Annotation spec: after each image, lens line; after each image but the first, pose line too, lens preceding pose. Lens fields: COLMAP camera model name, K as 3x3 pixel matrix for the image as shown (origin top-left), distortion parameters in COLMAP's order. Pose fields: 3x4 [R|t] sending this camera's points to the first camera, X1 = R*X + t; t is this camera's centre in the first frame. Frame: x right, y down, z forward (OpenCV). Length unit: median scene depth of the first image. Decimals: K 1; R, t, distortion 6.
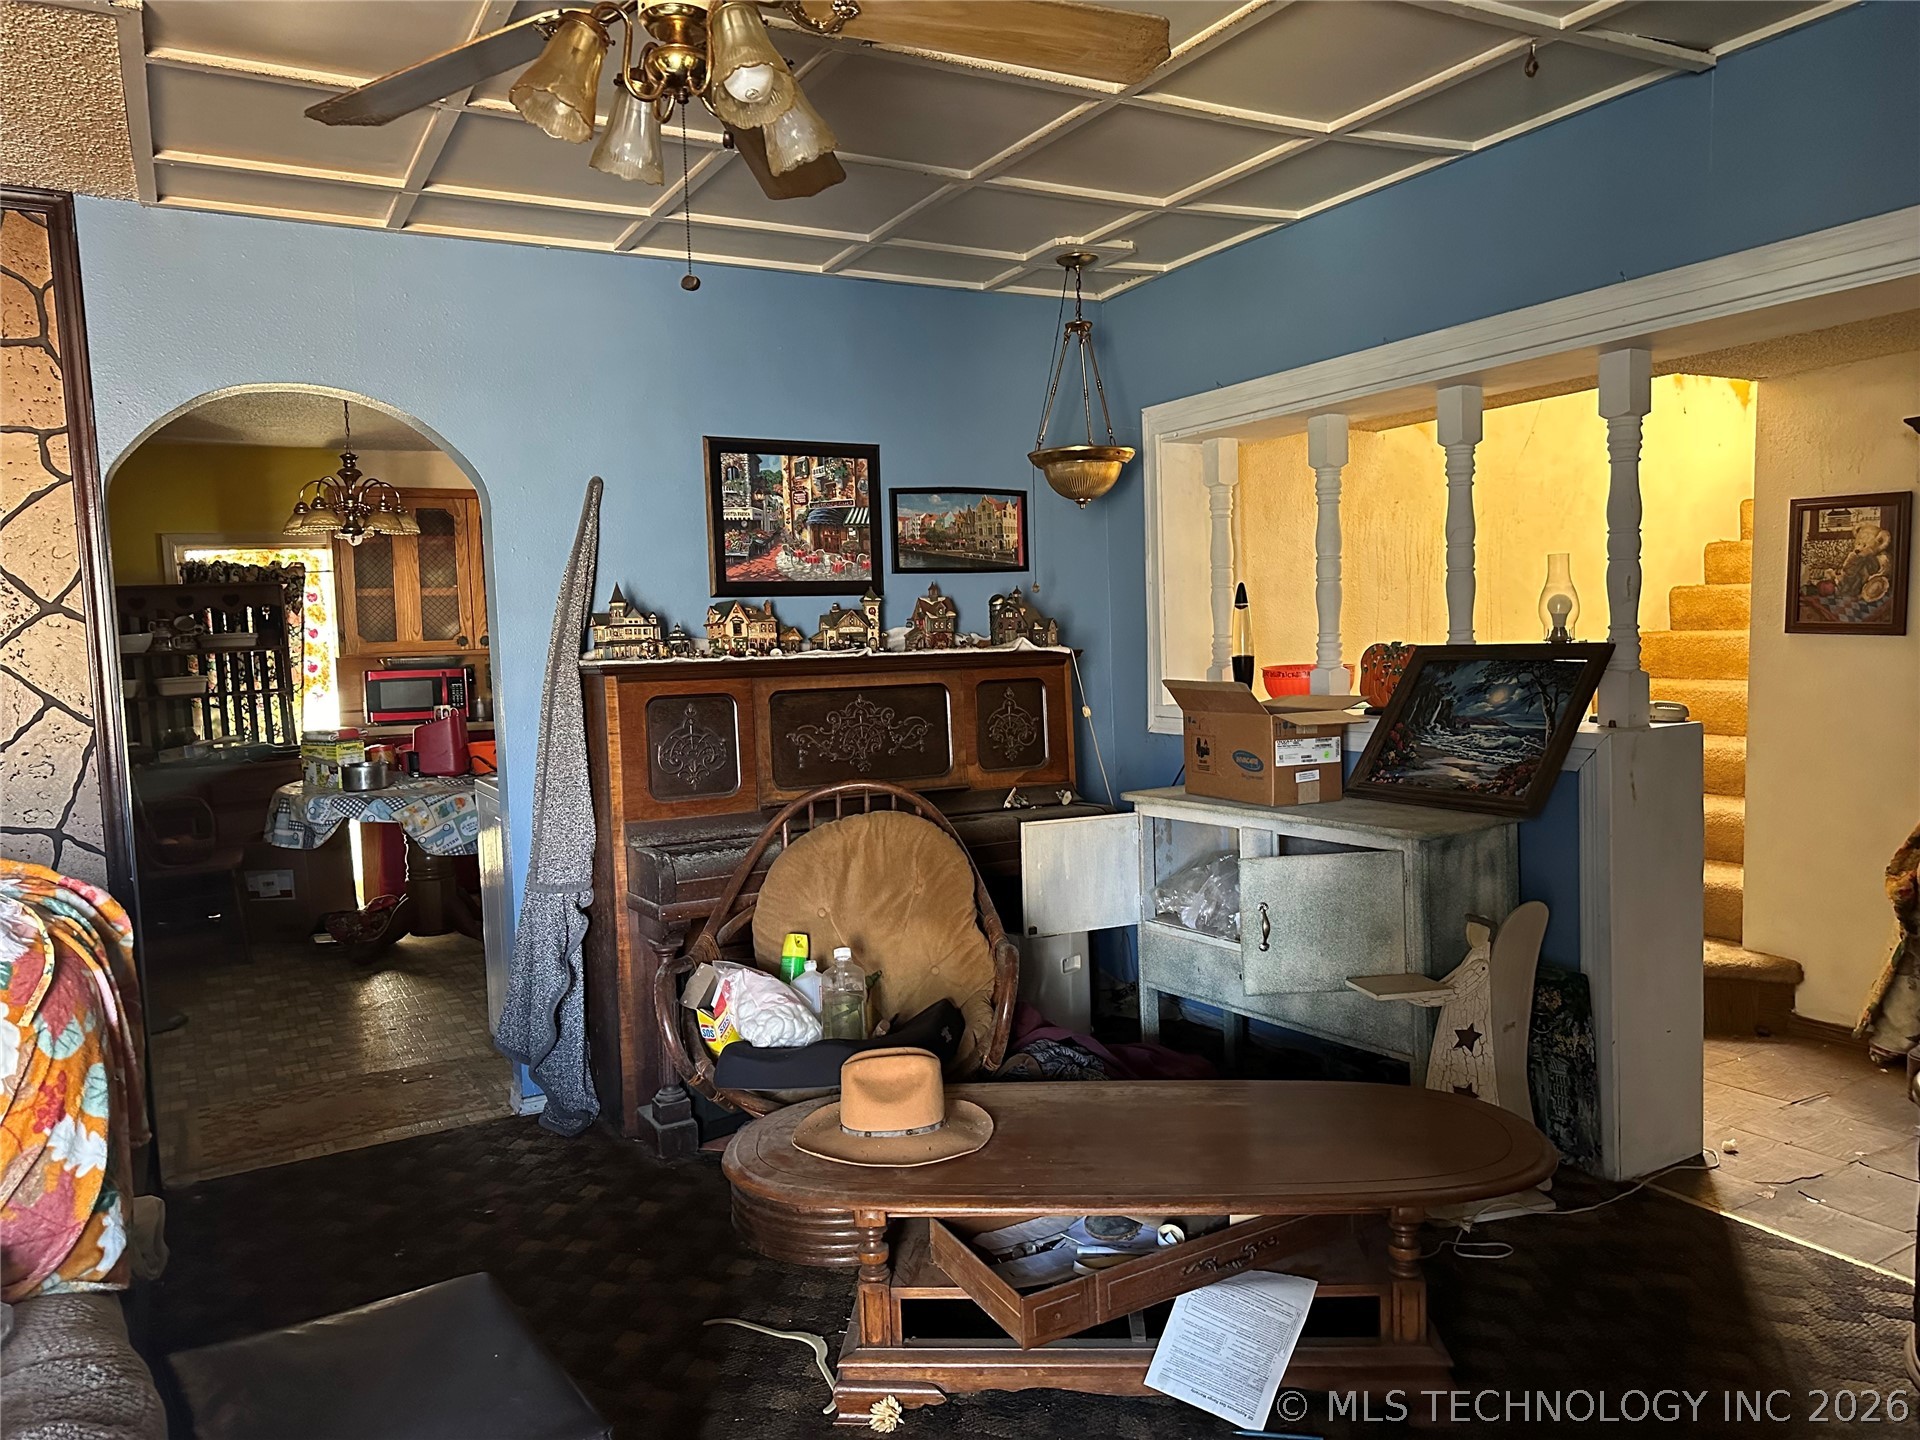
lens RADIAL K [[1340.6, 0, 965.9], [0, 1340.6, 718.8], [0, 0, 1]] dist [-0.008903, -0.004181]
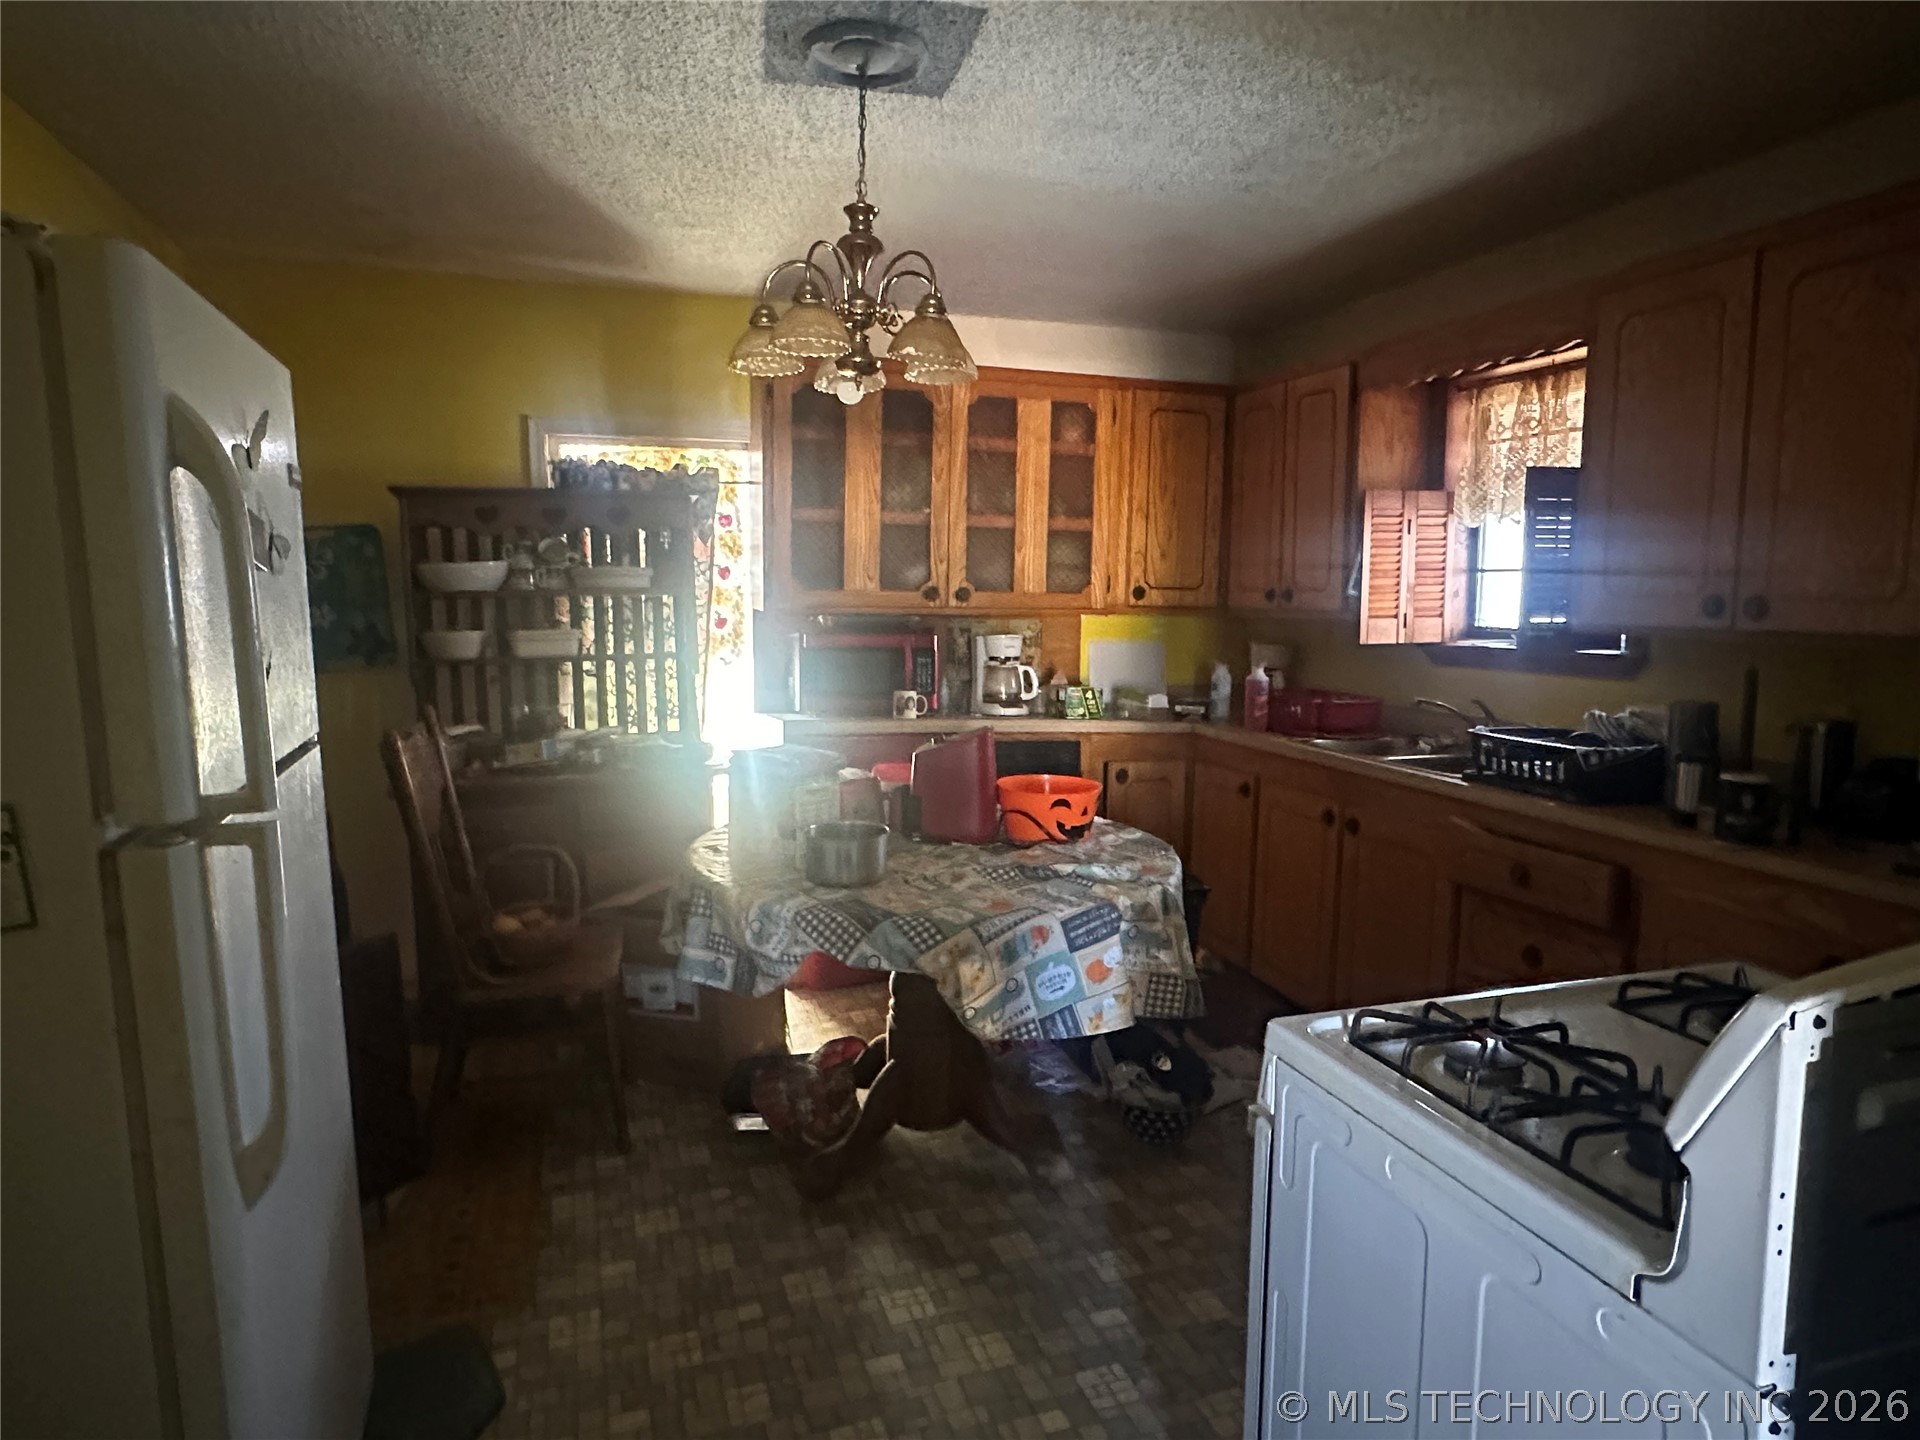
lens RADIAL K [[1146.5, 0, 954.2], [0, 1146.5, 730.8], [0, 0, 1]] dist [-0.011773, 0.001251]
pose [[0.976579, 0.072343, -0.202632, -0.256833], [-0.060770, 0.996176, 0.062769, -0.027700], [0.206398, -0.048985, 0.977241, 0.460538]]
